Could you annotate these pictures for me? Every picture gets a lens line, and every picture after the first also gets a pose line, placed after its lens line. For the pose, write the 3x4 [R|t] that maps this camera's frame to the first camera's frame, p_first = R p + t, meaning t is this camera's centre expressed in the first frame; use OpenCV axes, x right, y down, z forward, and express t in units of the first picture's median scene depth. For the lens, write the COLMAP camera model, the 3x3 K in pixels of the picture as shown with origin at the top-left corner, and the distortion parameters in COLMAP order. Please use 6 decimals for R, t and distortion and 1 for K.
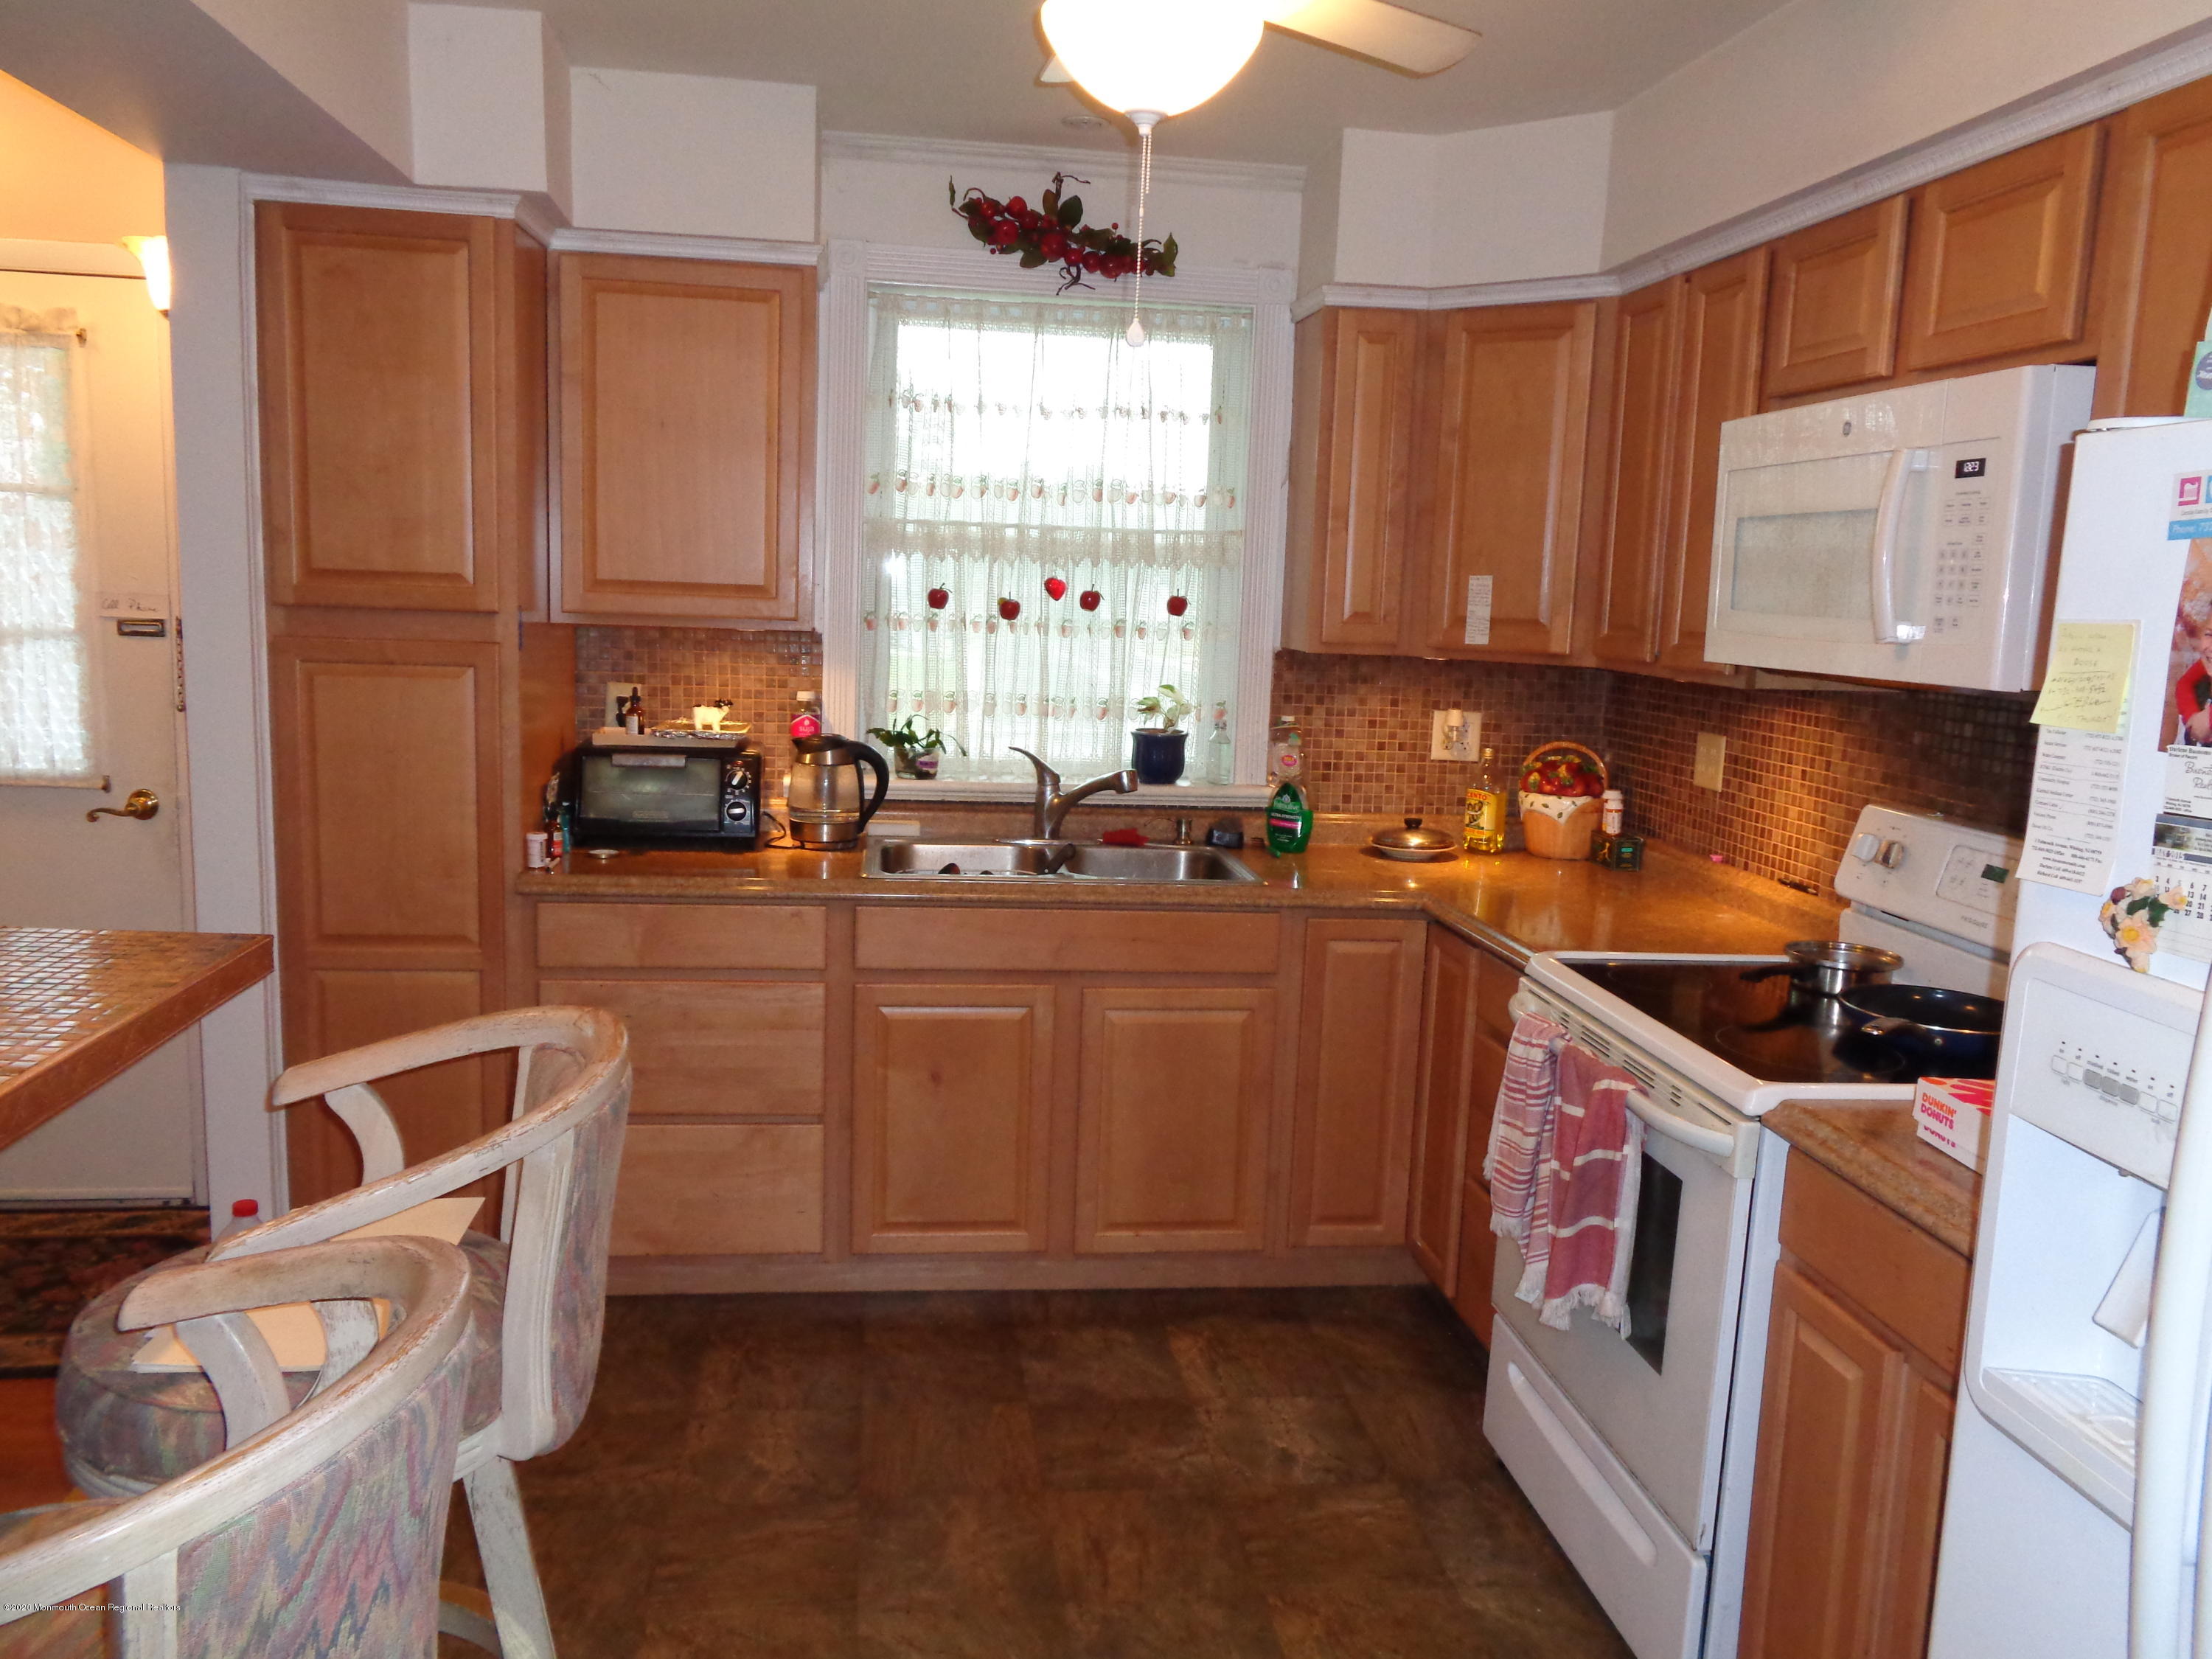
lens RADIAL K [[1666.4, 0, 1113.2], [0, 1666.4, 818.9], [0, 0, 1]] dist [0.001634, 0.006568]
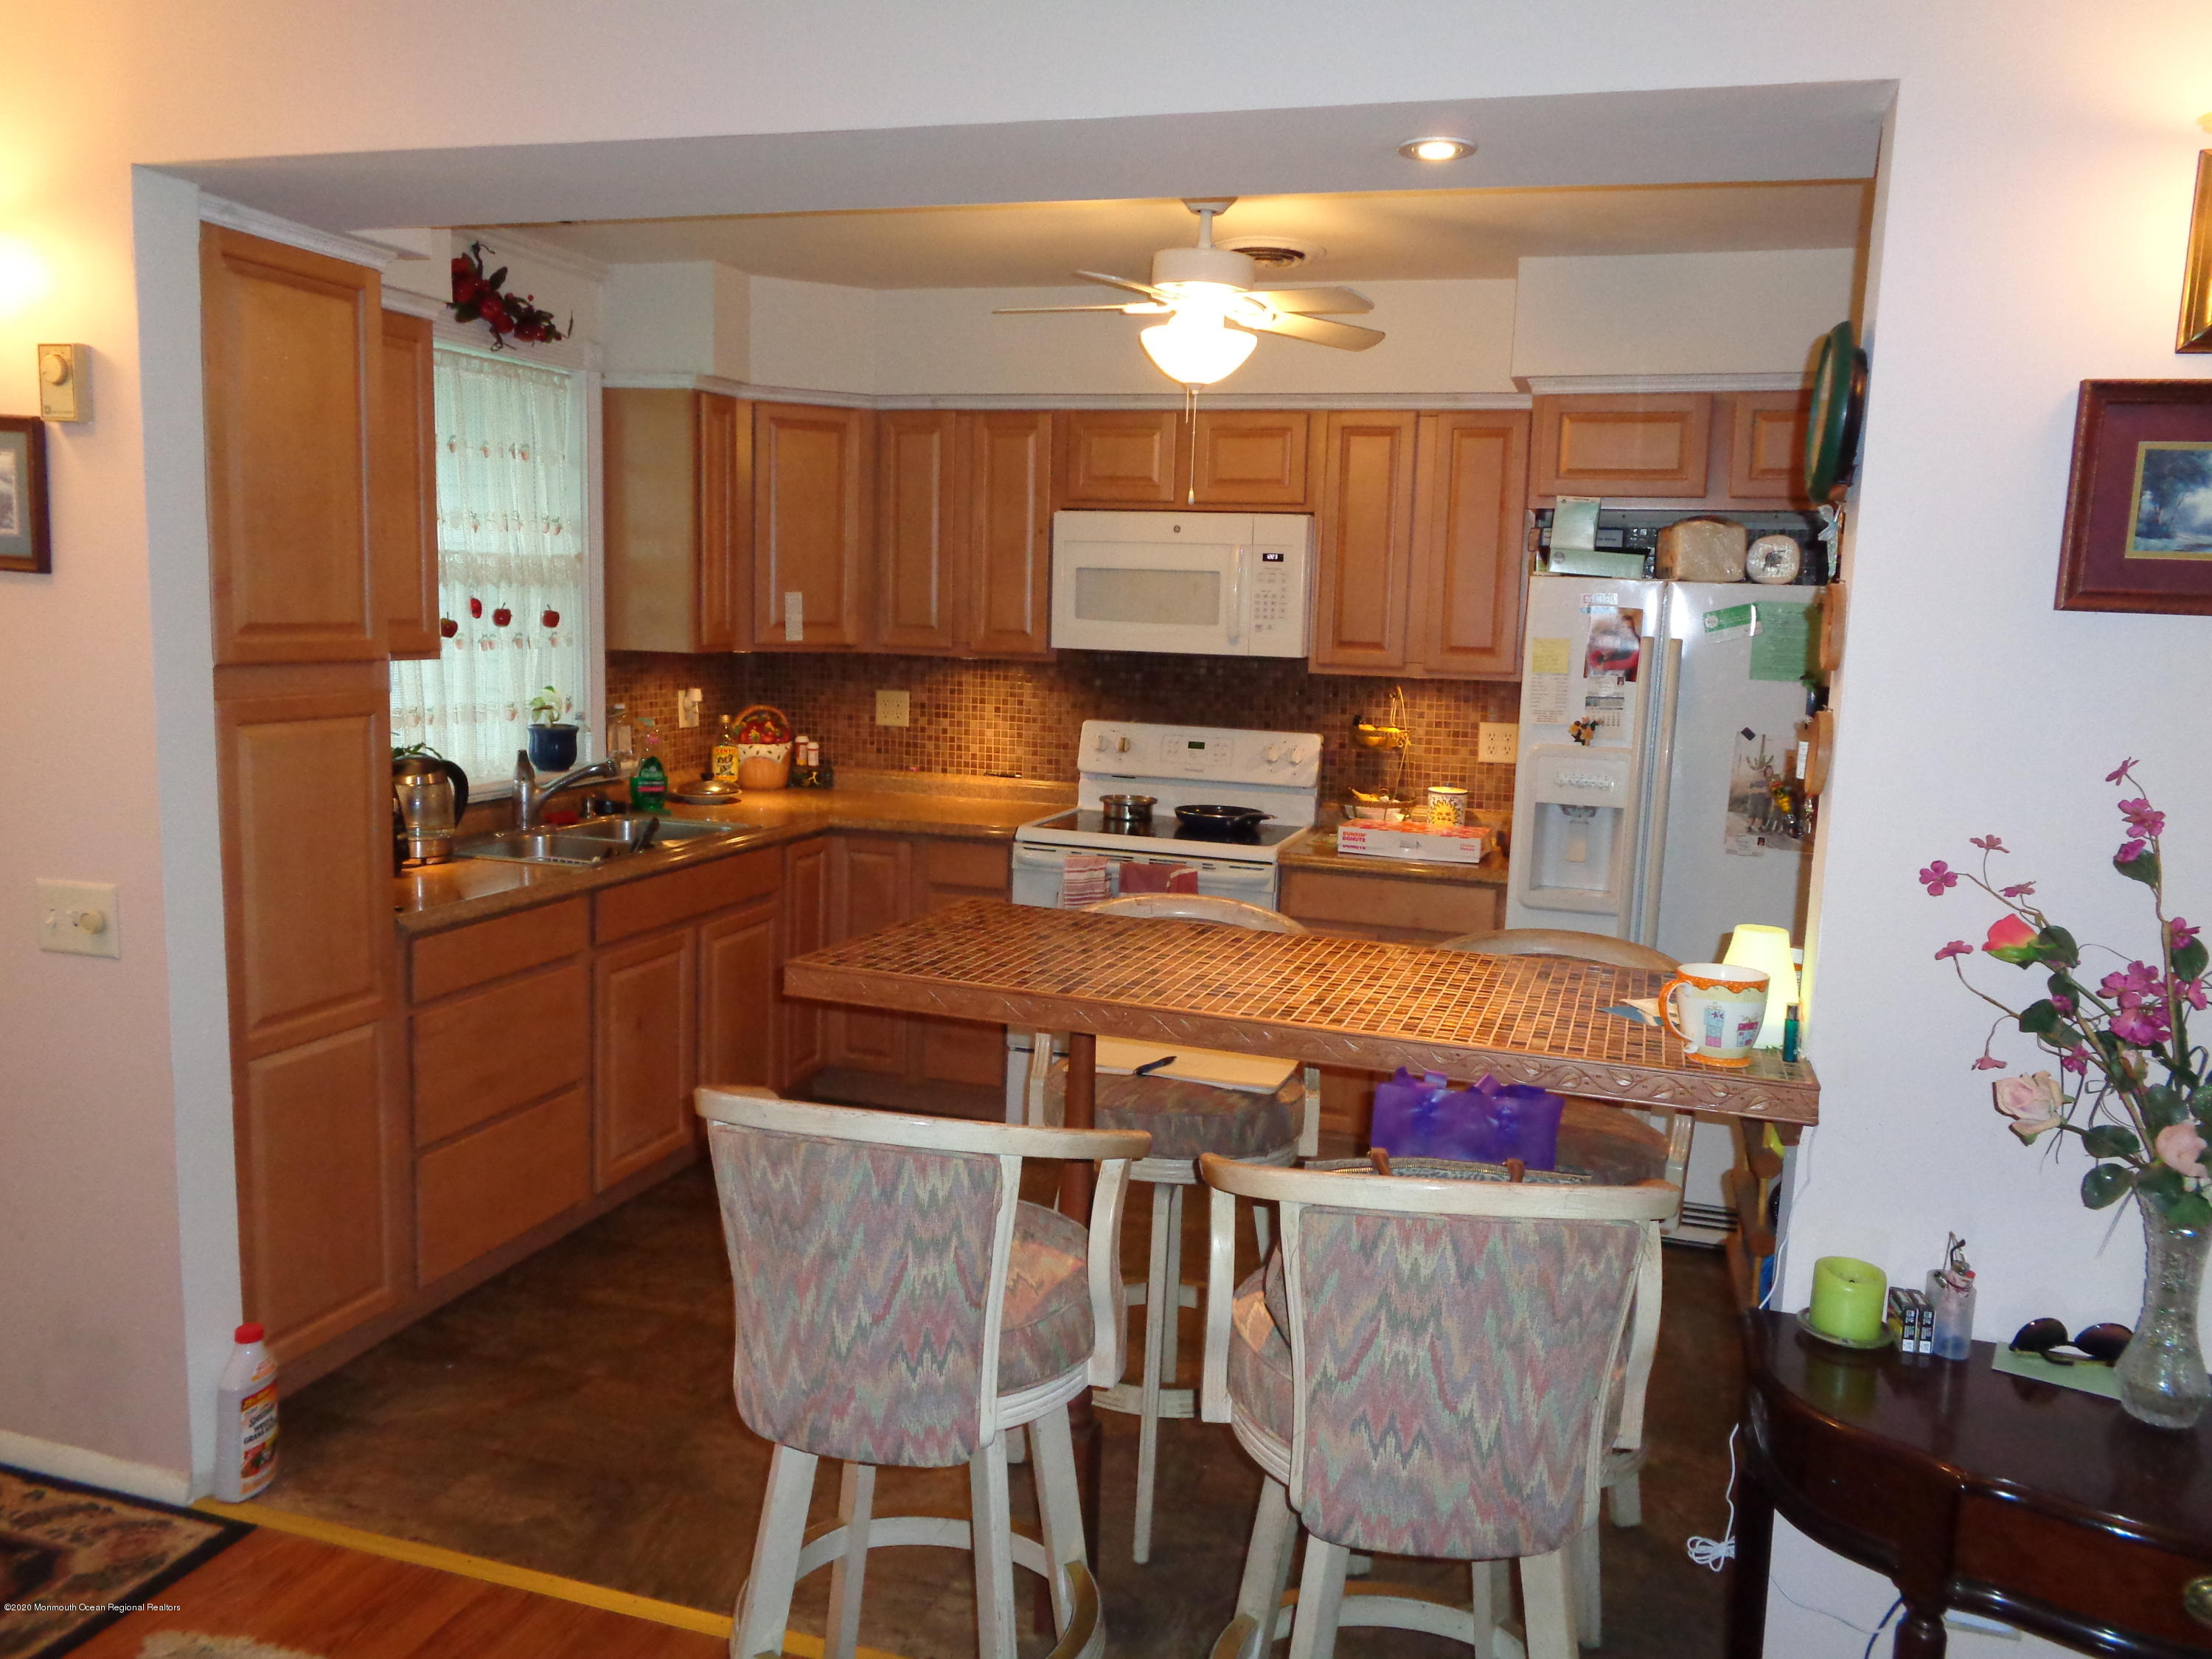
lens RADIAL K [[1666.4, 0, 1111.1], [0, 1666.4, 830.2], [0, 0, 1]] dist [0.001634, 0.006568]
pose [[0.420650, -0.153964, 0.894063, -1.024568], [0.112093, 0.986763, 0.117189, -0.087262], [-0.900271, 0.050923, 0.432340, 0.165815]]
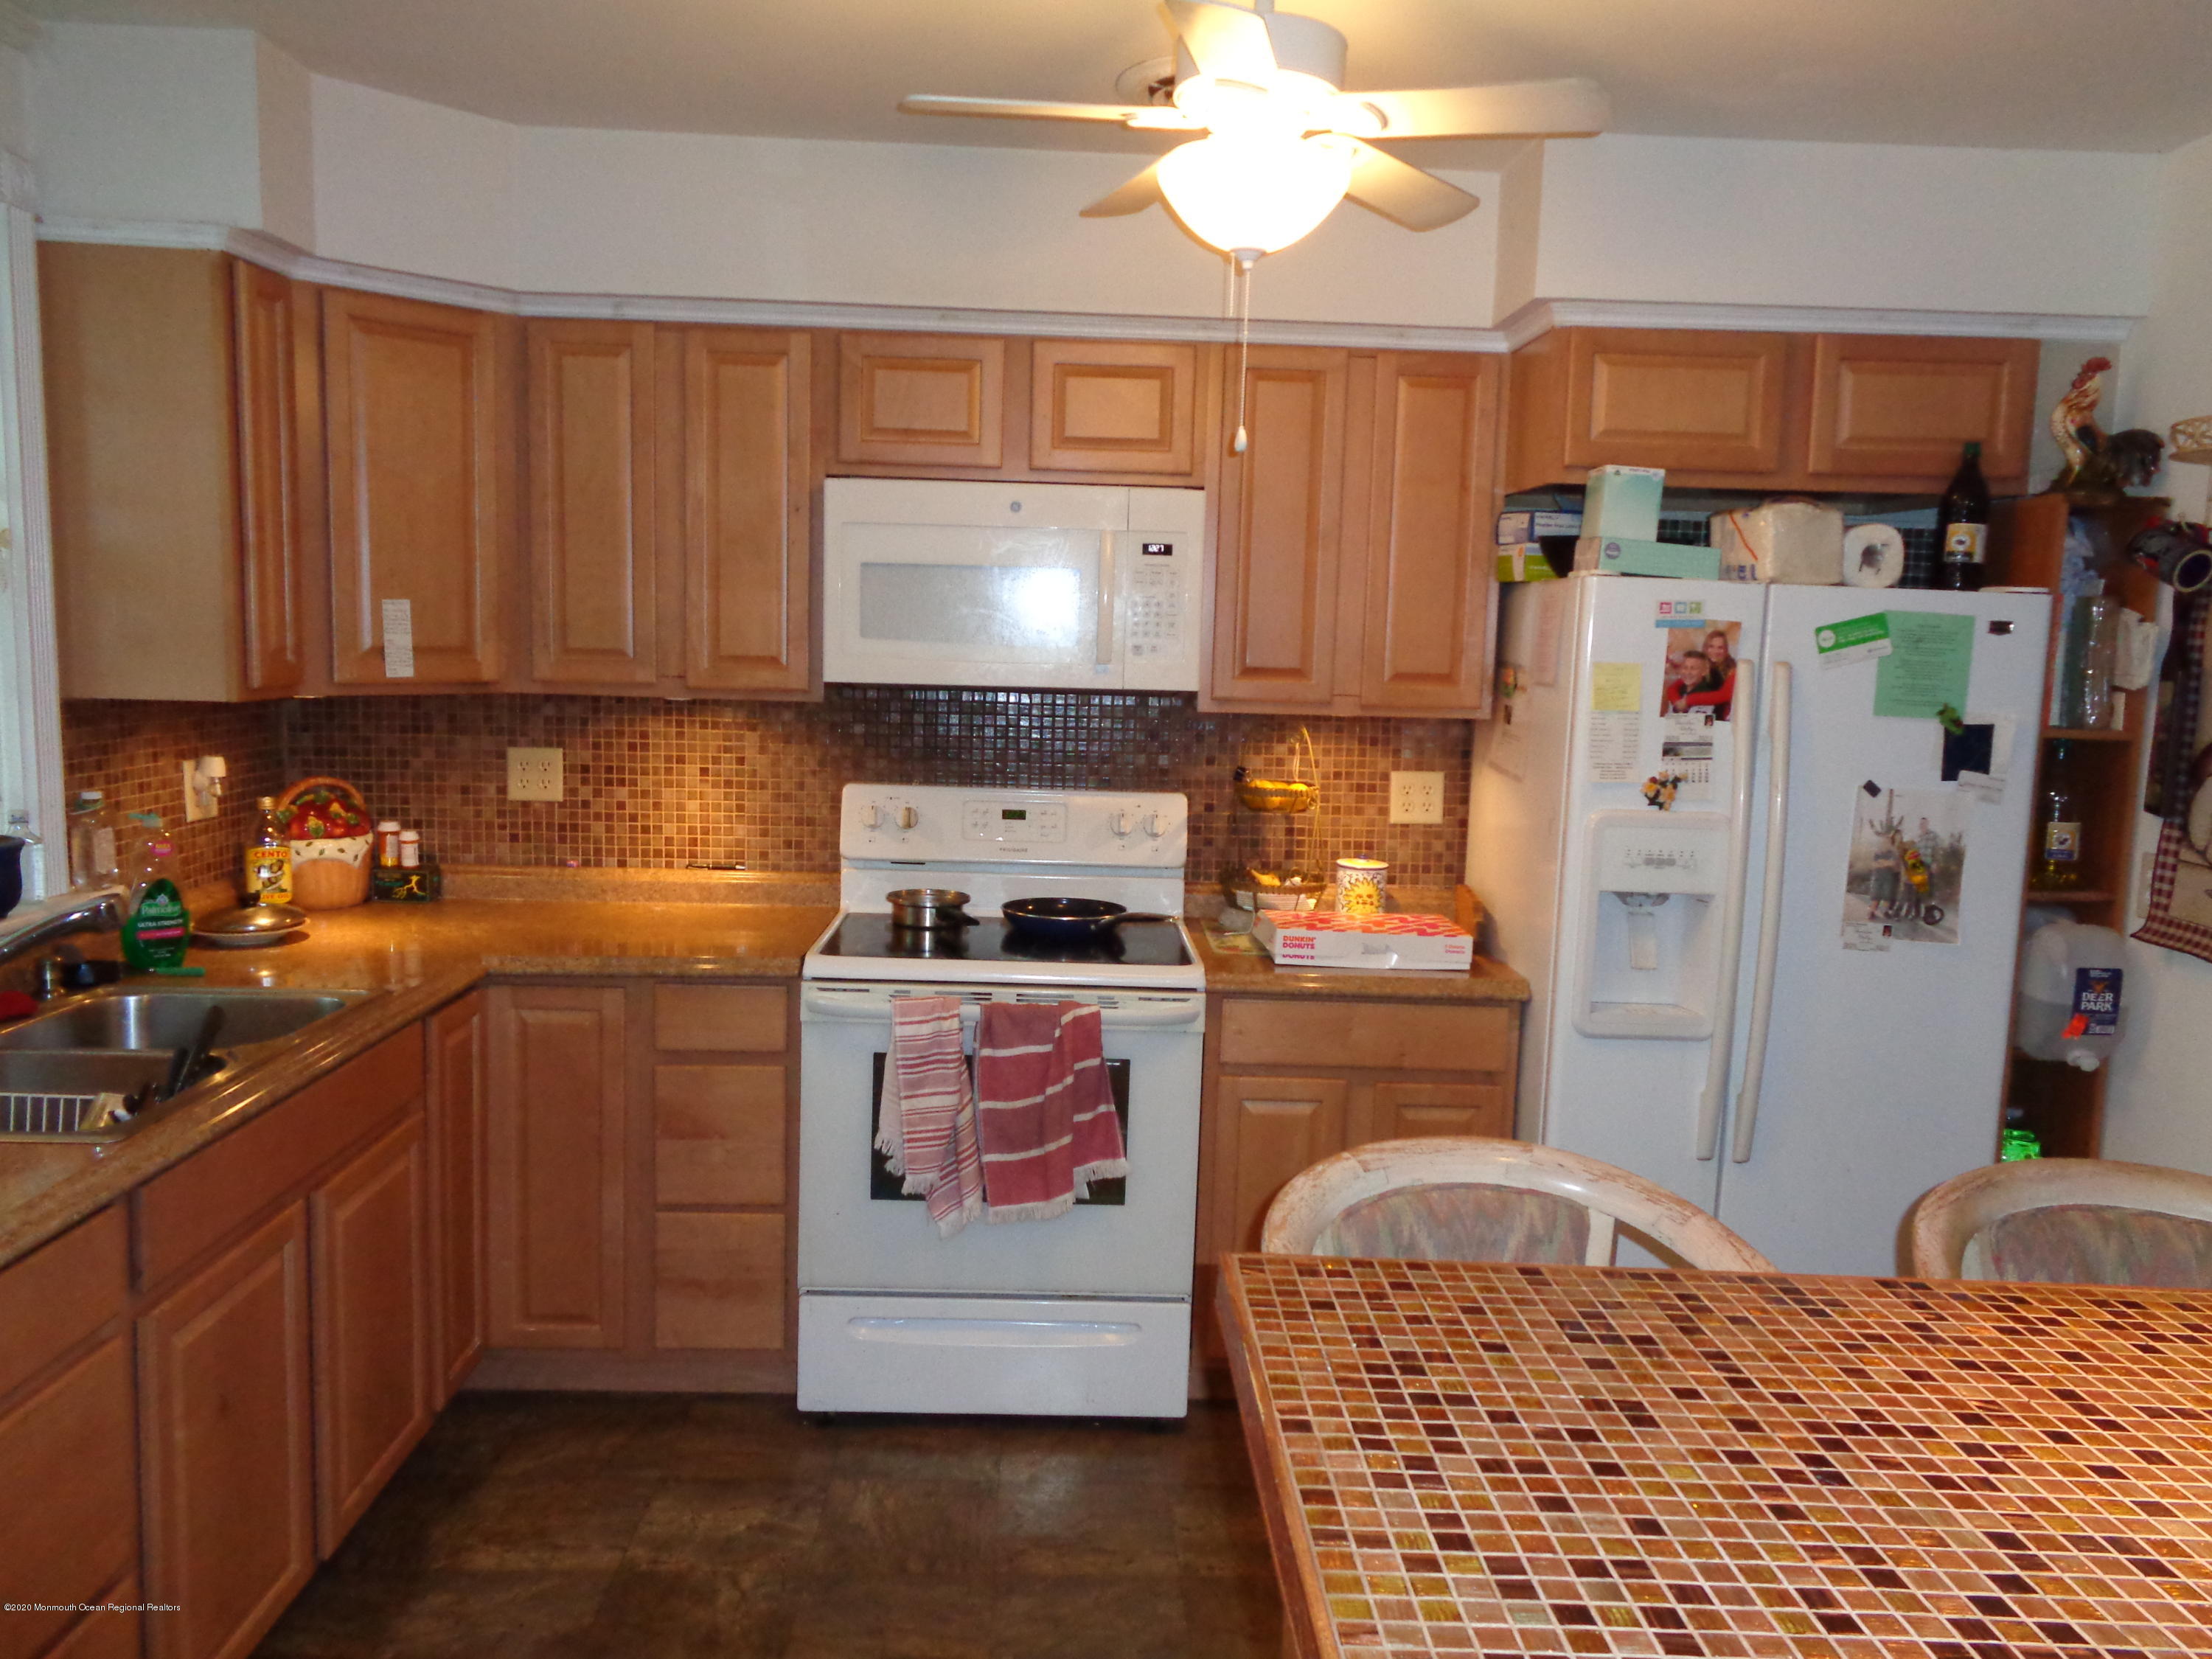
lens RADIAL K [[1666.4, 0, 1115.8], [0, 1666.4, 834.6], [0, 0, 1]] dist [0.001634, 0.006568]
pose [[0.093313, -0.163645, 0.982096, -0.673123], [0.114103, 0.981659, 0.152731, -0.122549], [-0.989077, 0.097809, 0.110274, 0.572187]]
